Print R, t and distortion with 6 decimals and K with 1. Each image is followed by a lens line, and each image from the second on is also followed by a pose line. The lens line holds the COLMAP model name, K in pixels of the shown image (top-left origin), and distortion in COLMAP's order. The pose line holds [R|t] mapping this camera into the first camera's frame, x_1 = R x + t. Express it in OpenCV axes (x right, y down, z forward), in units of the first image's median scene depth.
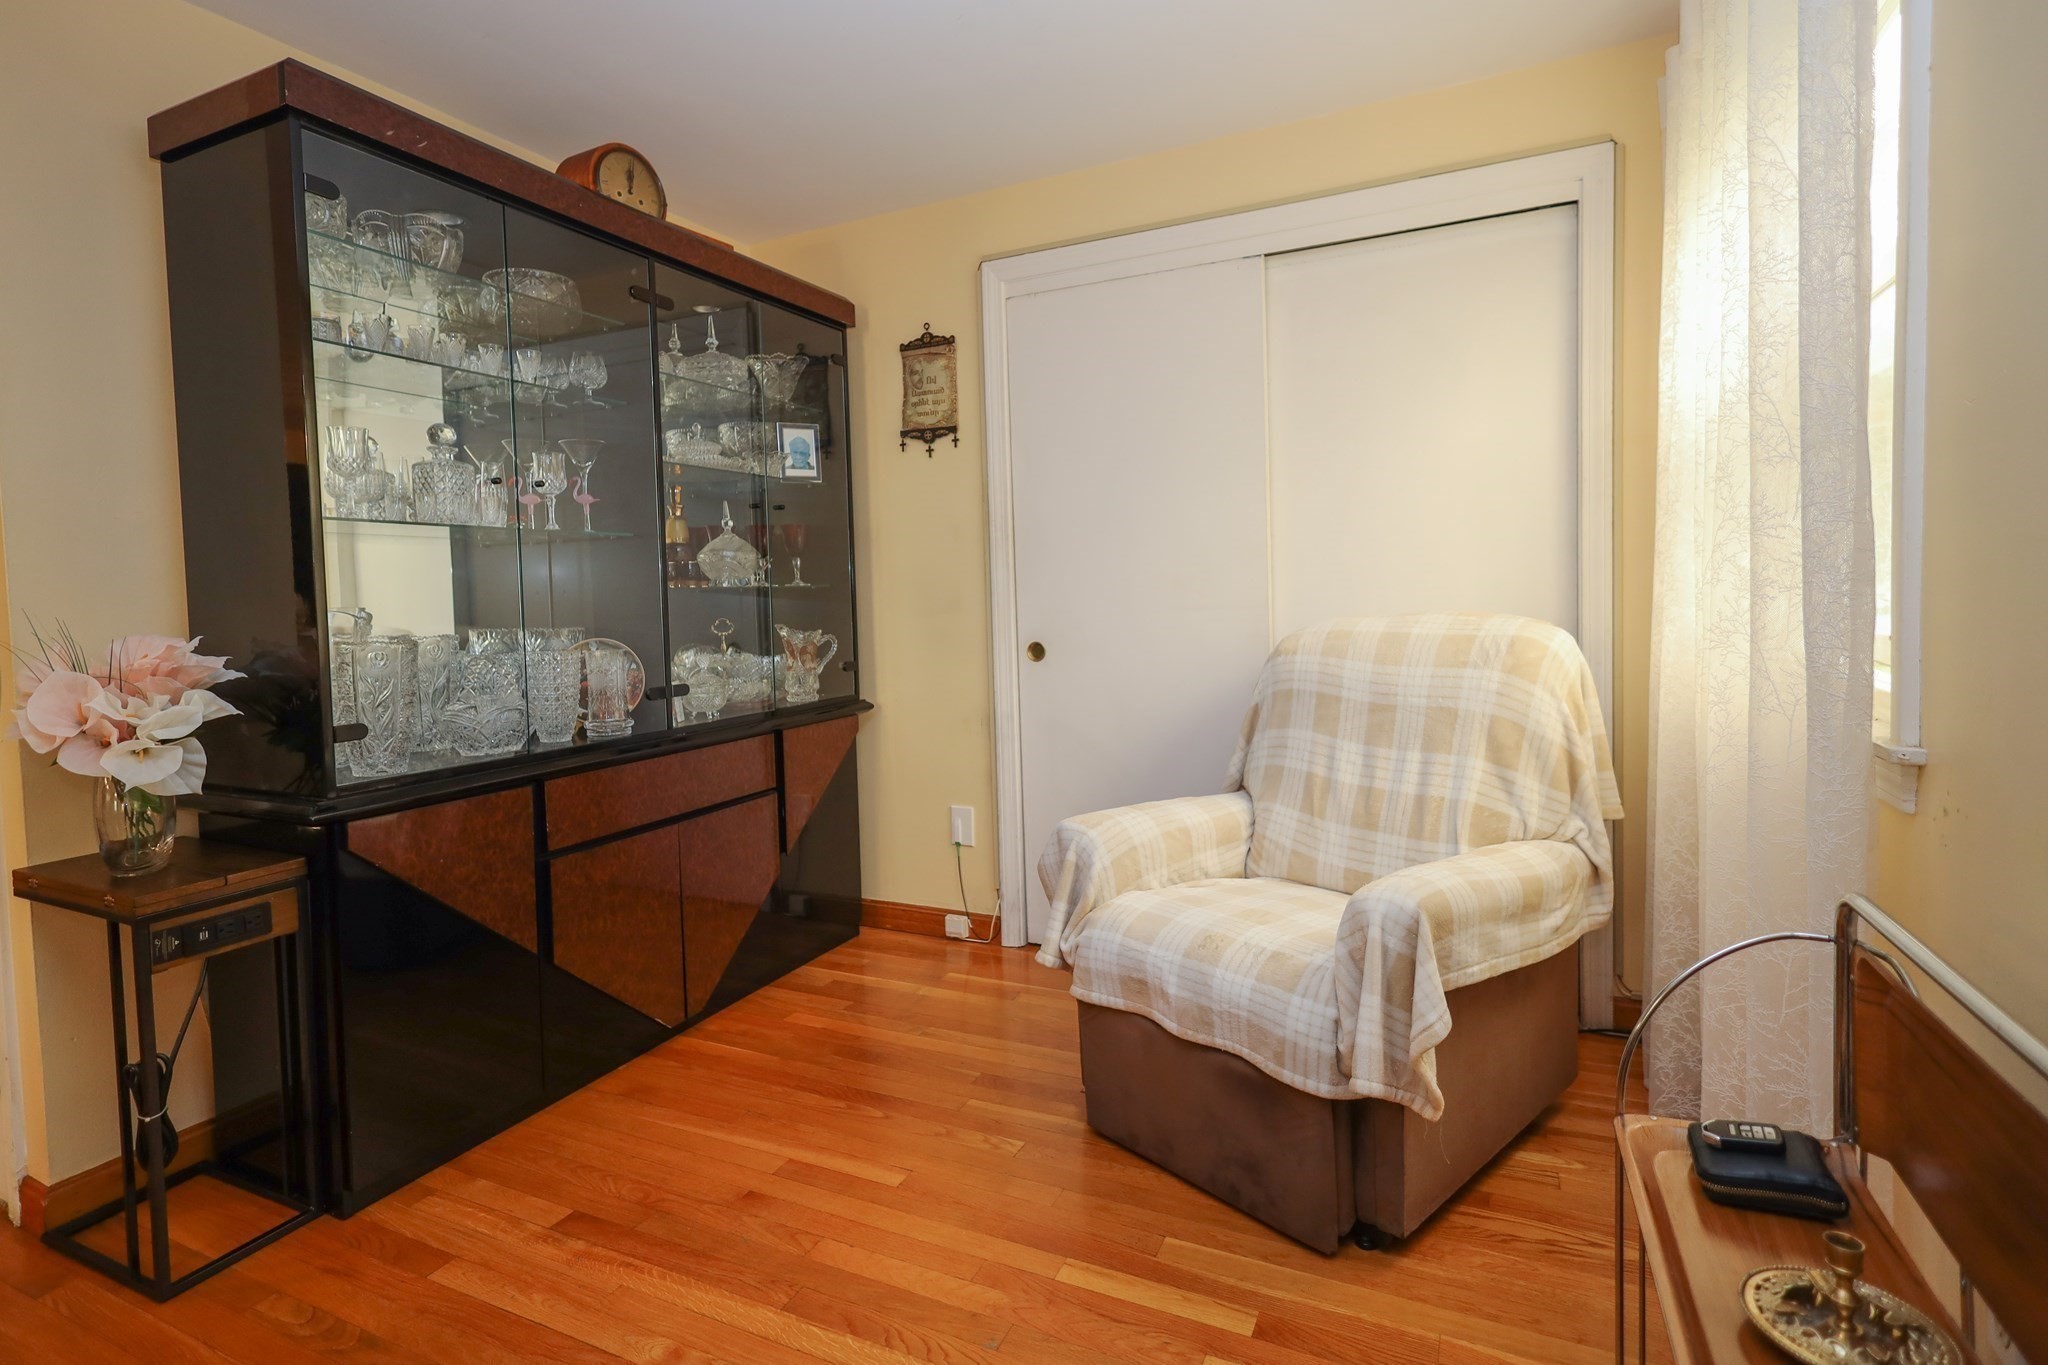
lens RADIAL K [[969.1, 0, 1024.6], [0, 969.1, 645.2], [0, 0, 1]] dist [0.017011, 0.000163]
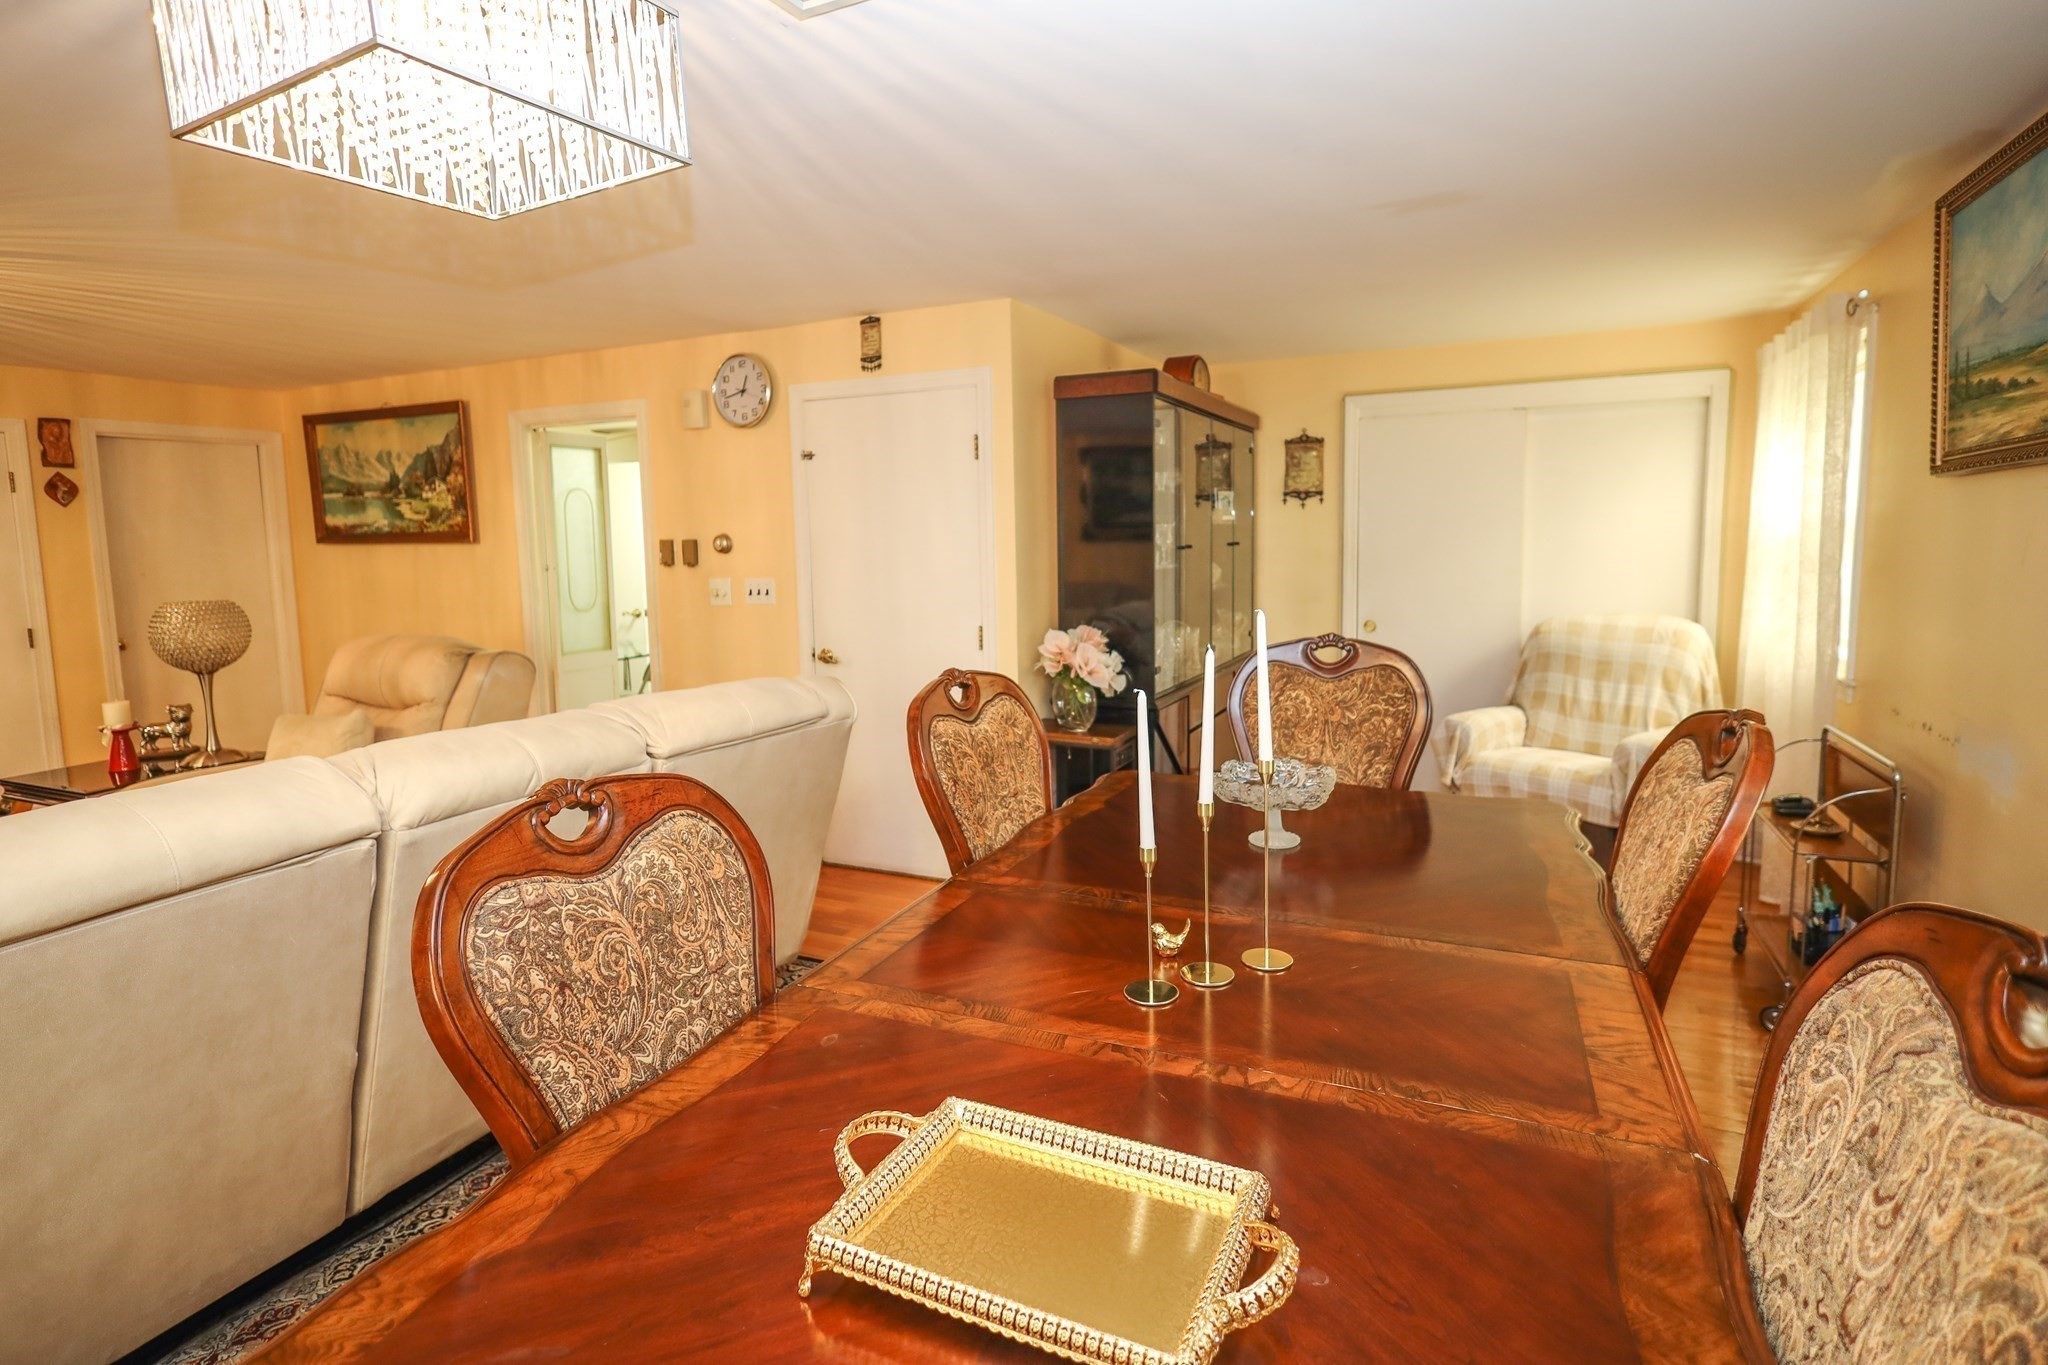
lens RADIAL K [[993.2, 0, 1013.0], [0, 993.2, 639.4], [0, 0, 1]] dist [-0.002256, -0.000016]
pose [[0.999930, 0.011699, 0.001722, -0.834931], [-0.011775, 0.998427, 0.054810, -0.078569], [-0.001079, -0.054826, 0.998495, -1.013401]]
